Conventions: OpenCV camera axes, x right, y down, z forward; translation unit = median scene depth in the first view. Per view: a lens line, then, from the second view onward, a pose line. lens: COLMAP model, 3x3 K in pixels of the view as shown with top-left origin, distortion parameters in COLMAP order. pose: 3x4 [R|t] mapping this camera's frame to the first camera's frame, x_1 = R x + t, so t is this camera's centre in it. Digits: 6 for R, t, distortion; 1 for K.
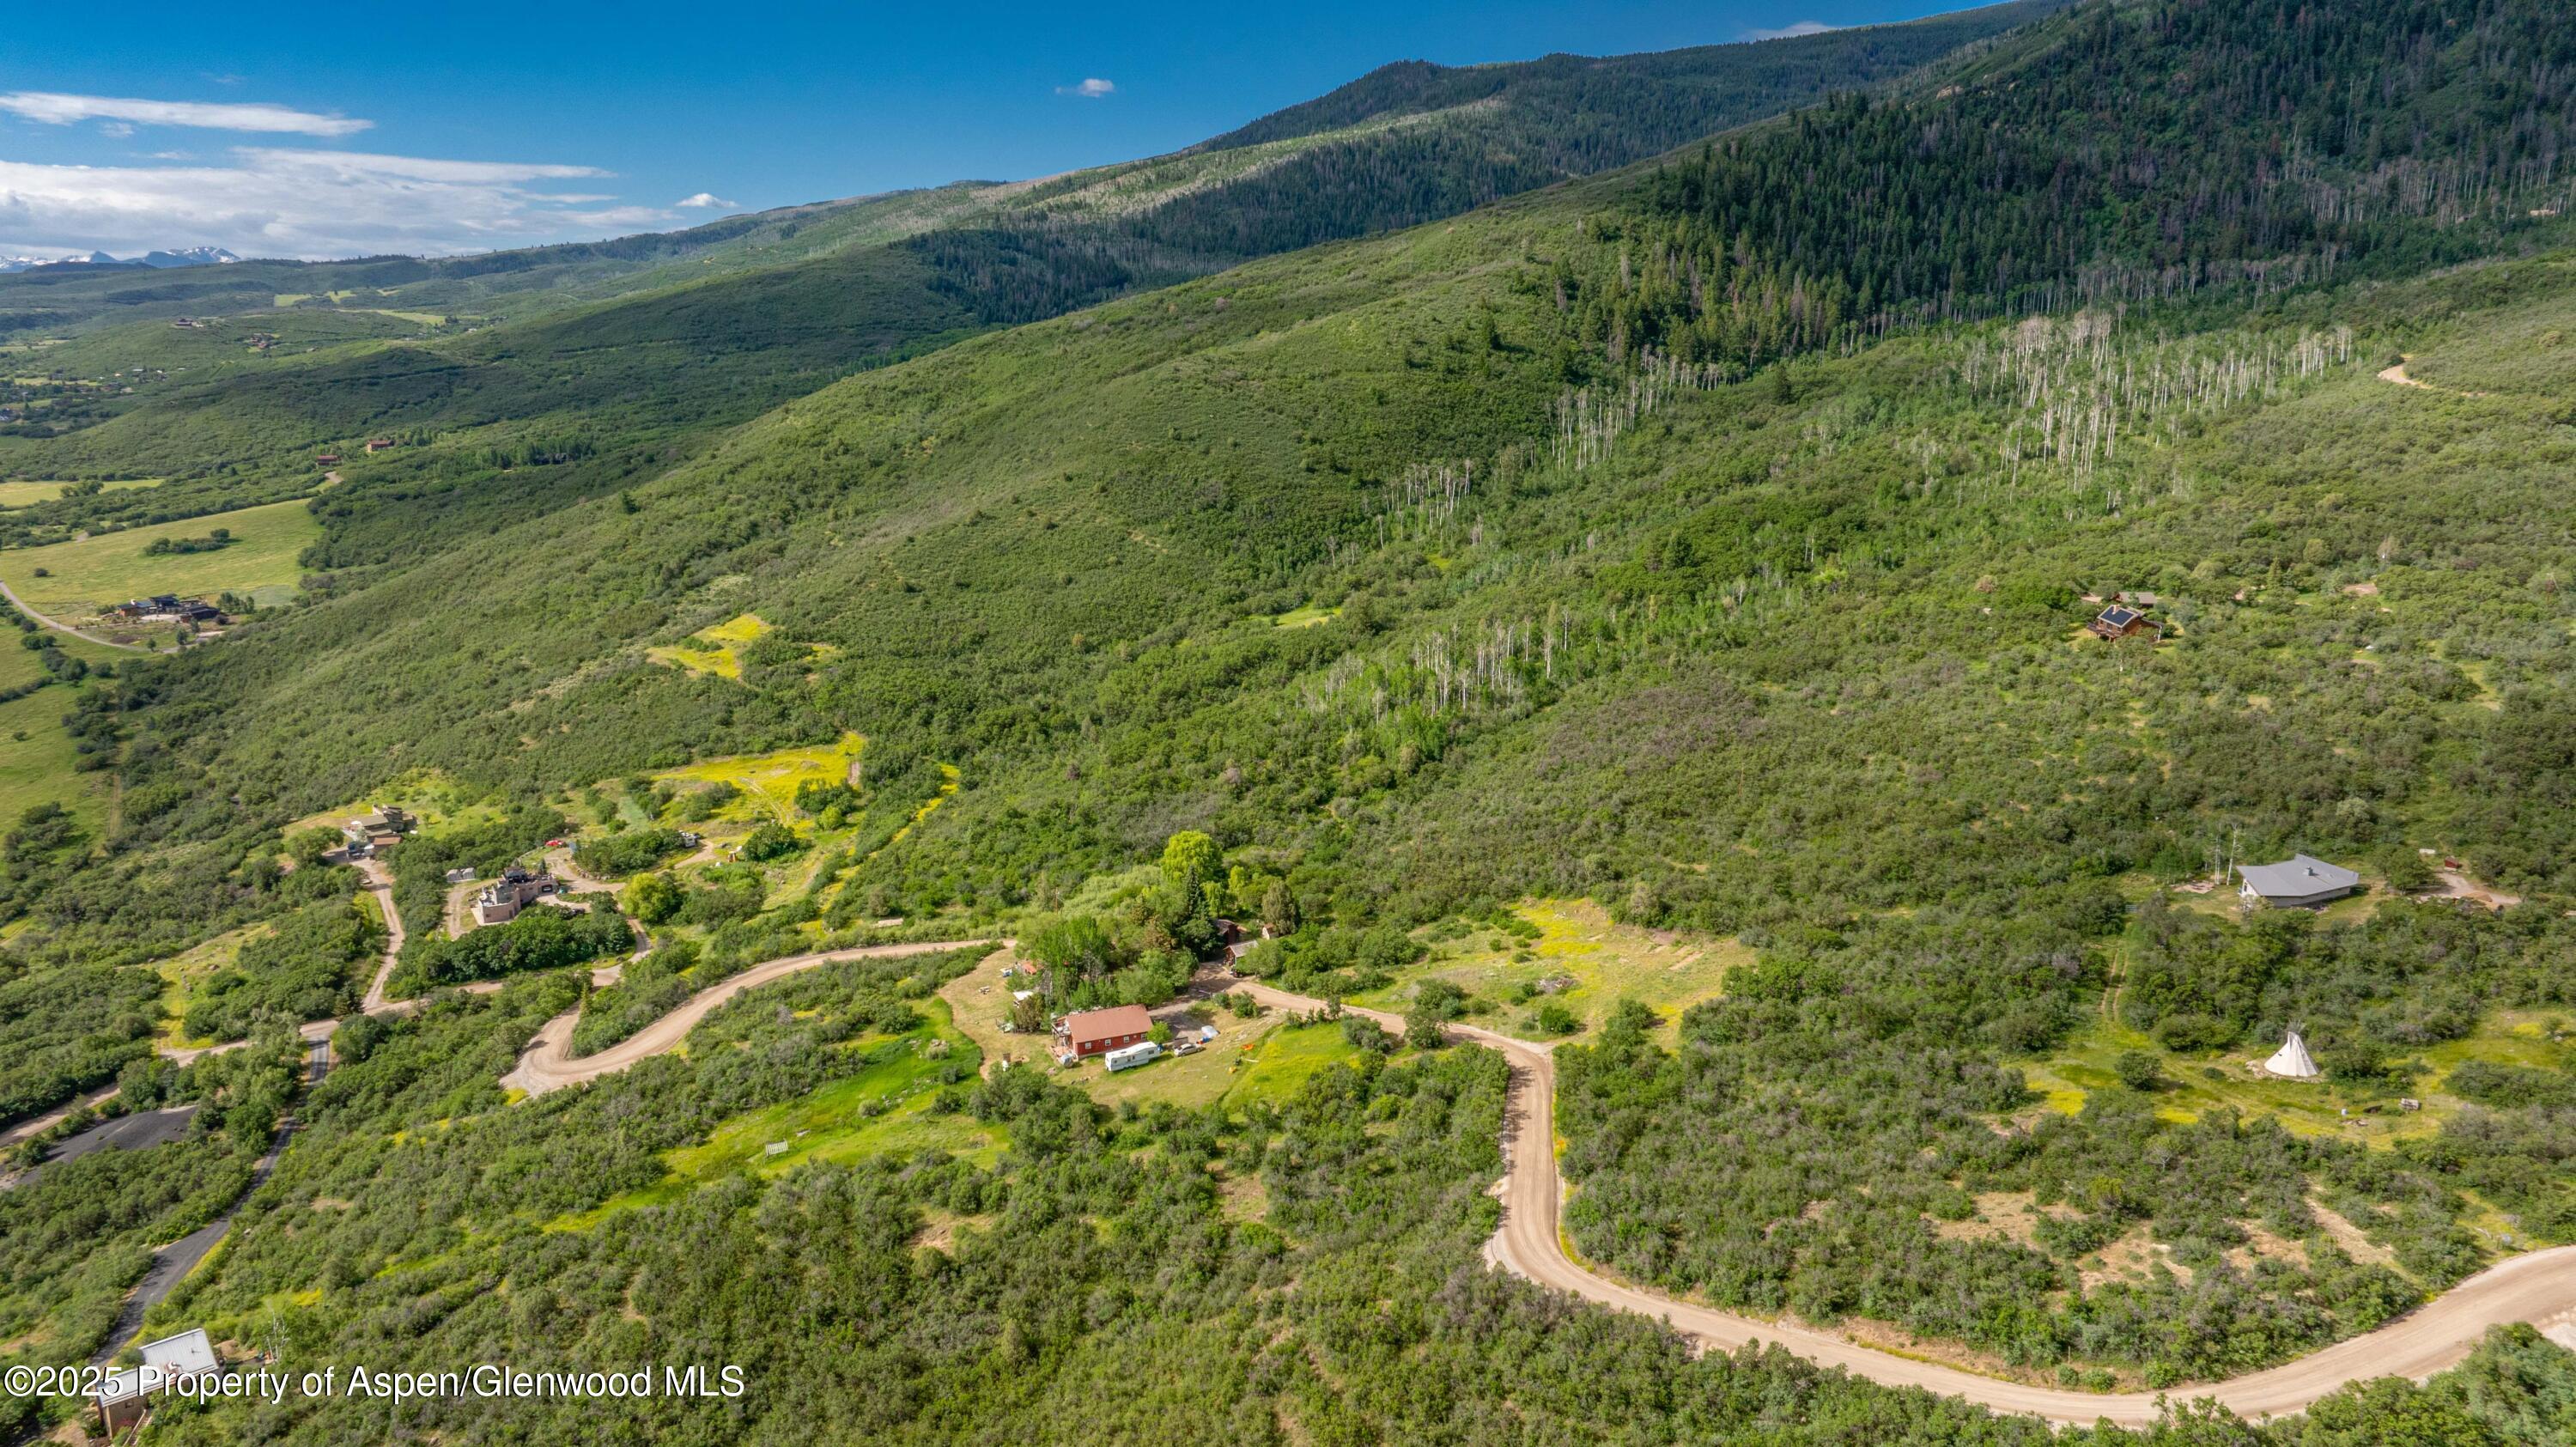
lens RADIAL K [[1783.3, 0, 1288.0], [0, 1783.3, 723.5], [0, 0, 1]] dist [-0.026925, 0.028455]
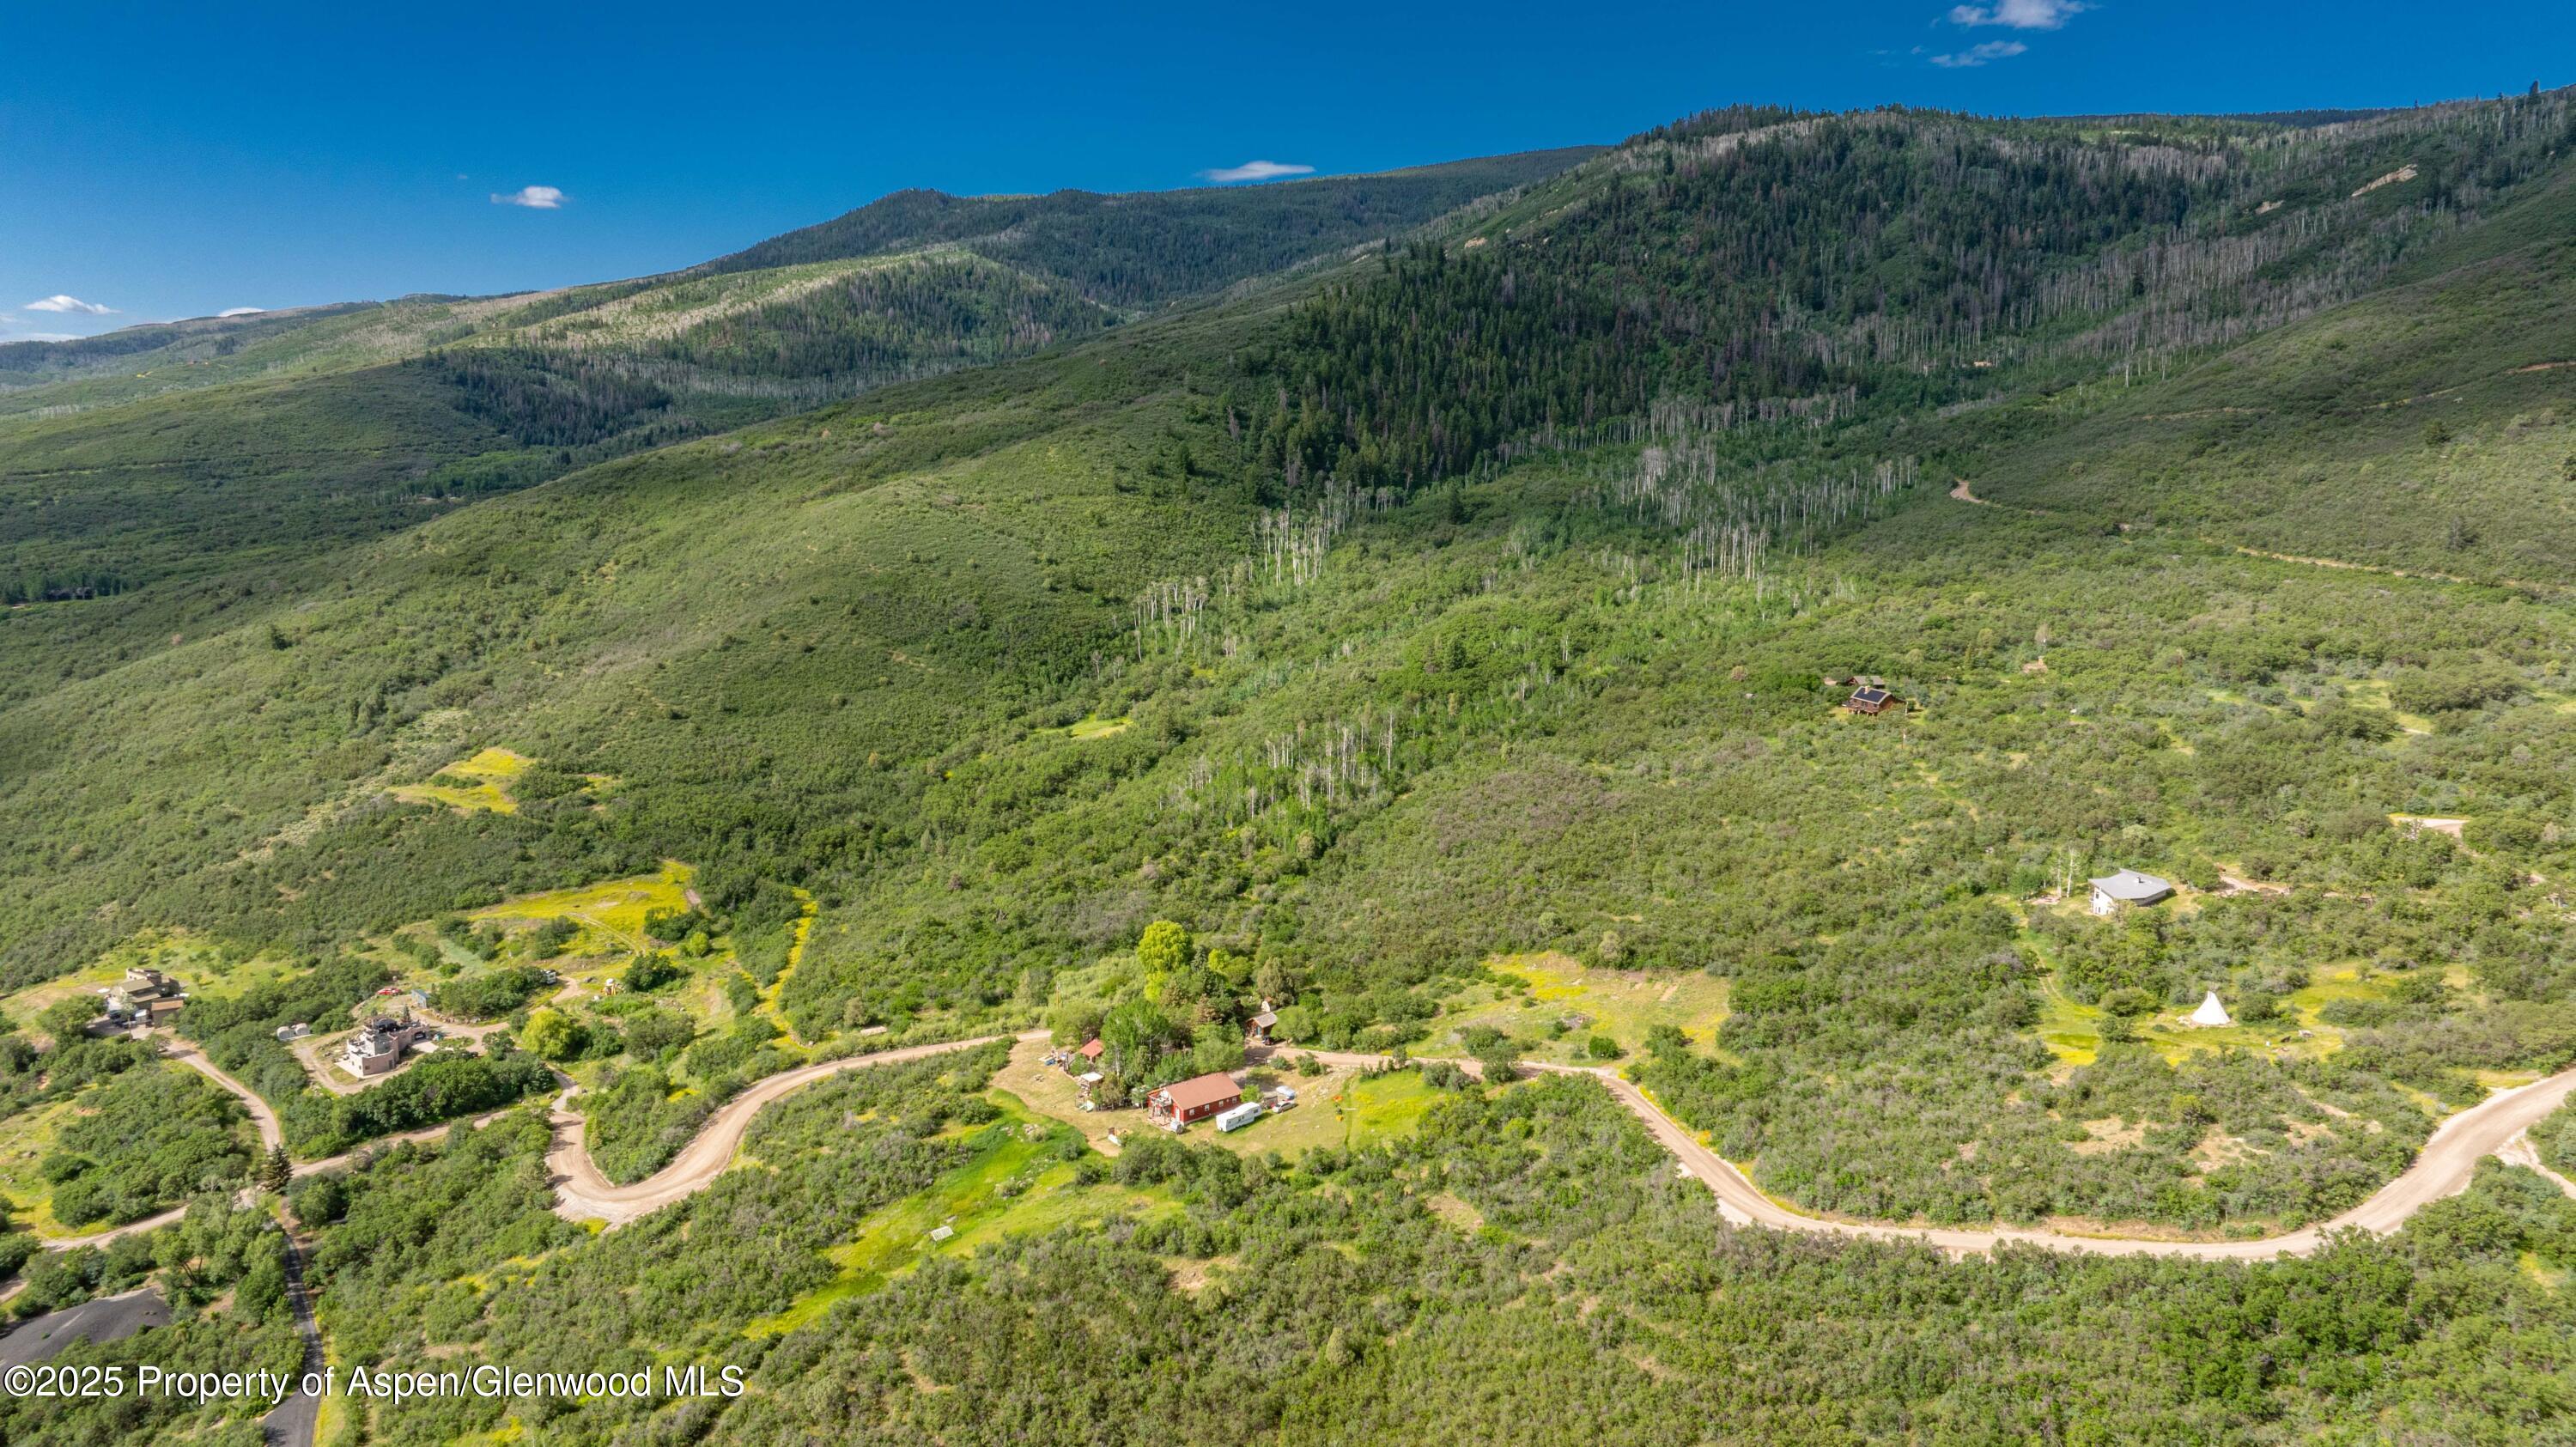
lens RADIAL K [[1783.3, 0, 1288.0], [0, 1783.3, 723.5], [0, 0, 1]] dist [-0.026925, 0.028455]
pose [[0.961445, -0.036688, 0.272540, -0.187797], [0.054864, 0.996727, -0.059369, 0.006794], [-0.269470, 0.072032, 0.960311, -0.041465]]
